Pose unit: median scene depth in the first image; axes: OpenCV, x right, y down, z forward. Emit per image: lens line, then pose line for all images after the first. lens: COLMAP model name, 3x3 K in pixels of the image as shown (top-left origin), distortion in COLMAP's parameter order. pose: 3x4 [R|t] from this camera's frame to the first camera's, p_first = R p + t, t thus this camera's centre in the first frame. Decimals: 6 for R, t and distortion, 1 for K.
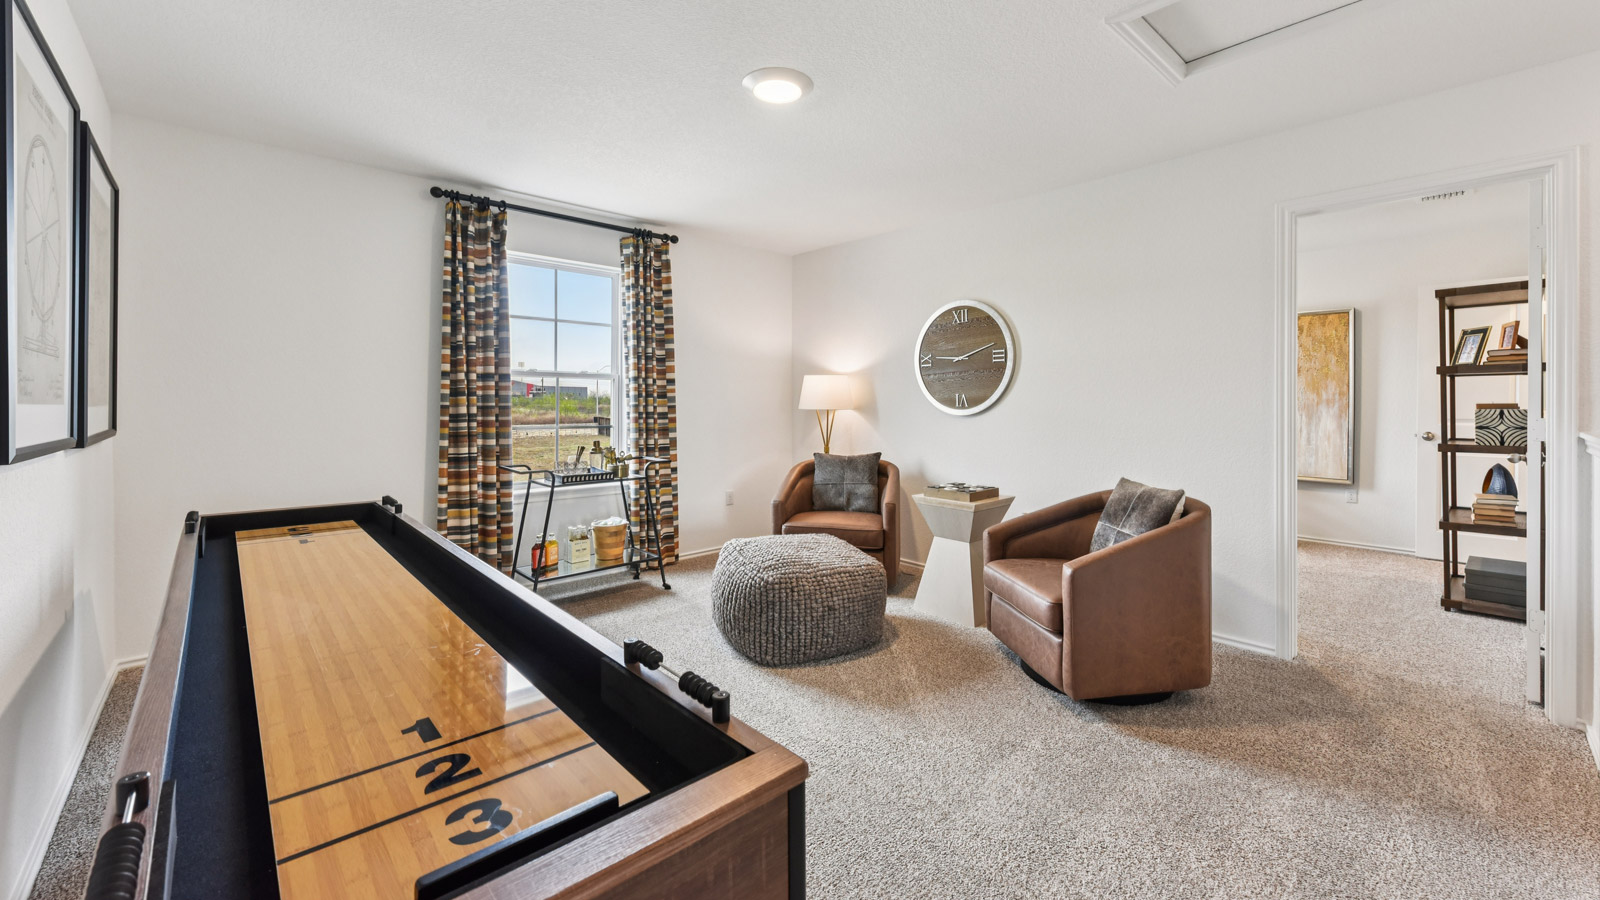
lens RADIAL K [[640.0, 0, 806.9], [0, 640.0, 399.1], [0, 0, 1]] dist [-0.010141, -0.000567]
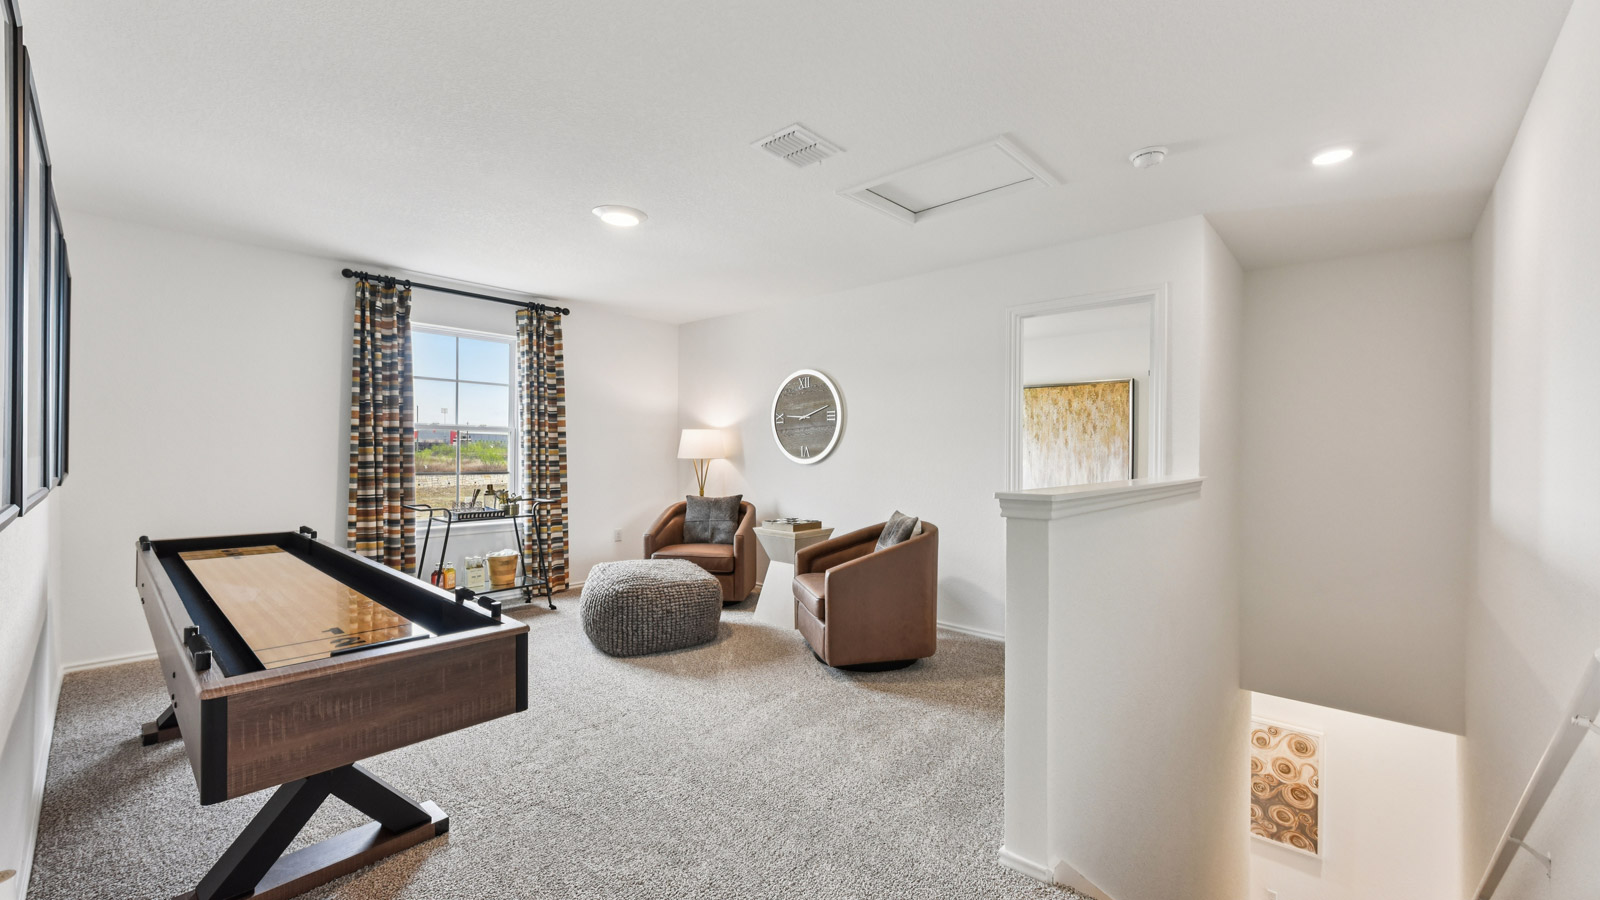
lens RADIAL K [[640.0, 0, 811.9], [0, 640.0, 449.5], [0, 0, 1]] dist [-0.010141, -0.000567]
pose [[0.994698, 0.004420, 0.102744, 0.137534], [-0.004557, 0.999989, 0.001097, -0.003350], [-0.102738, -0.001560, 0.994707, -0.231125]]
